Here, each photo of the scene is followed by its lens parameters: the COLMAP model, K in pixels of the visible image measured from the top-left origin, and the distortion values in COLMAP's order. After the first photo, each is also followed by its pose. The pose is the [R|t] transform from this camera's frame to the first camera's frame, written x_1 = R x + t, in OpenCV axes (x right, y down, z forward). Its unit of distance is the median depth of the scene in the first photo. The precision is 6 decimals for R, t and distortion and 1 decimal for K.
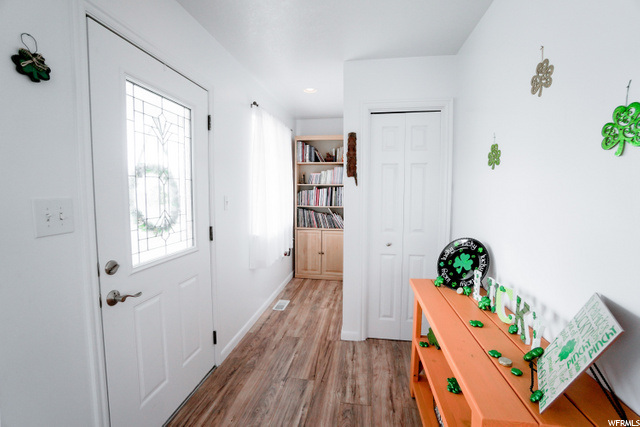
lens RADIAL K [[291.5, 0, 325.2], [0, 291.5, 212.3], [0, 0, 1]] dist [-0.021584, 0.005587]
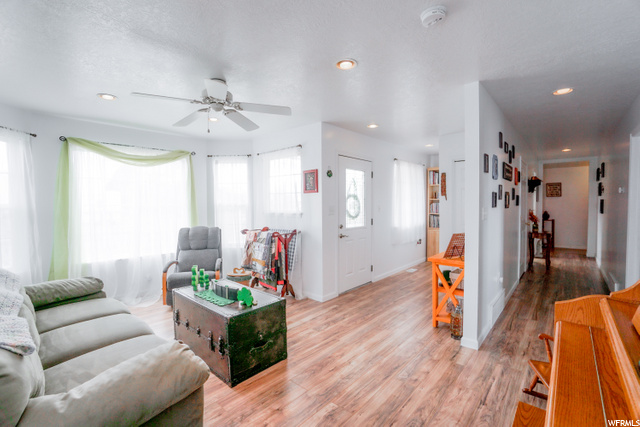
lens RADIAL K [[291.5, 0, 322.5], [0, 291.5, 214.0], [0, 0, 1]] dist [-0.021584, 0.005587]
pose [[0.835576, 0.015270, -0.549163, 0.608518], [-0.035966, 0.998990, -0.026946, 0.096547], [0.548197, 0.042266, 0.835281, -1.277353]]
